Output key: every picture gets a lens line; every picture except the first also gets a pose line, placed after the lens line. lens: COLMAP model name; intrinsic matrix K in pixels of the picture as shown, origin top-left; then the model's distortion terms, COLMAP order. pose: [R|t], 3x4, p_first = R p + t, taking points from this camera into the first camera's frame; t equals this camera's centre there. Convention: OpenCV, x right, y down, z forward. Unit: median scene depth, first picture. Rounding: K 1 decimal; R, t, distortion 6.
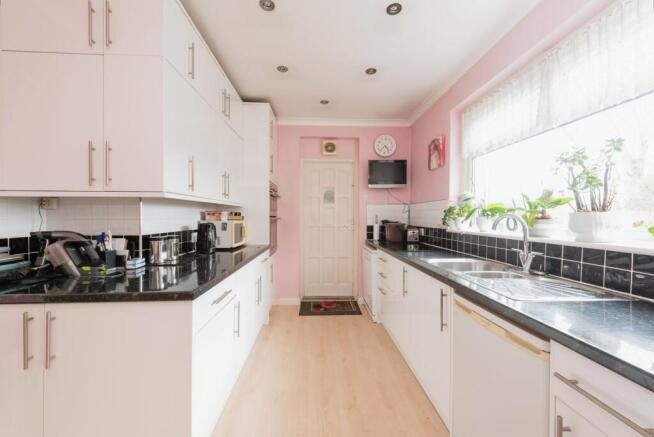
lens RADIAL K [[256.4, 0, 328.4], [0, 256.4, 217.3], [0, 0, 1]] dist [0.007242, -0.001040]
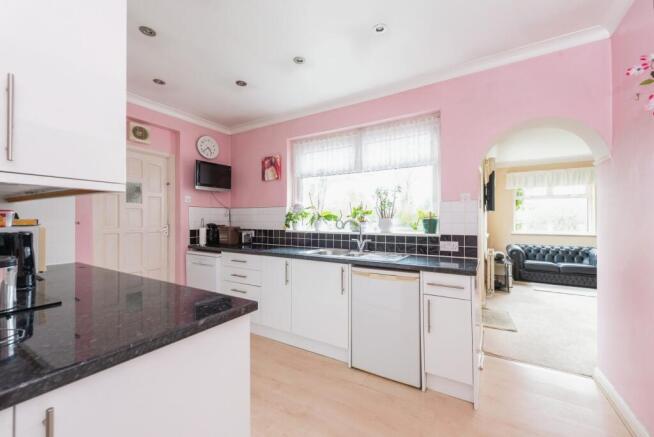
lens RADIAL K [[256.4, 0, 328.6], [0, 256.4, 217.1], [0, 0, 1]] dist [0.007242, -0.001040]
pose [[0.565616, 0.009867, 0.824610, -0.380303], [-0.000252, 0.999930, -0.011791, -0.002526], [-0.824669, 0.006461, 0.565579, 0.080112]]
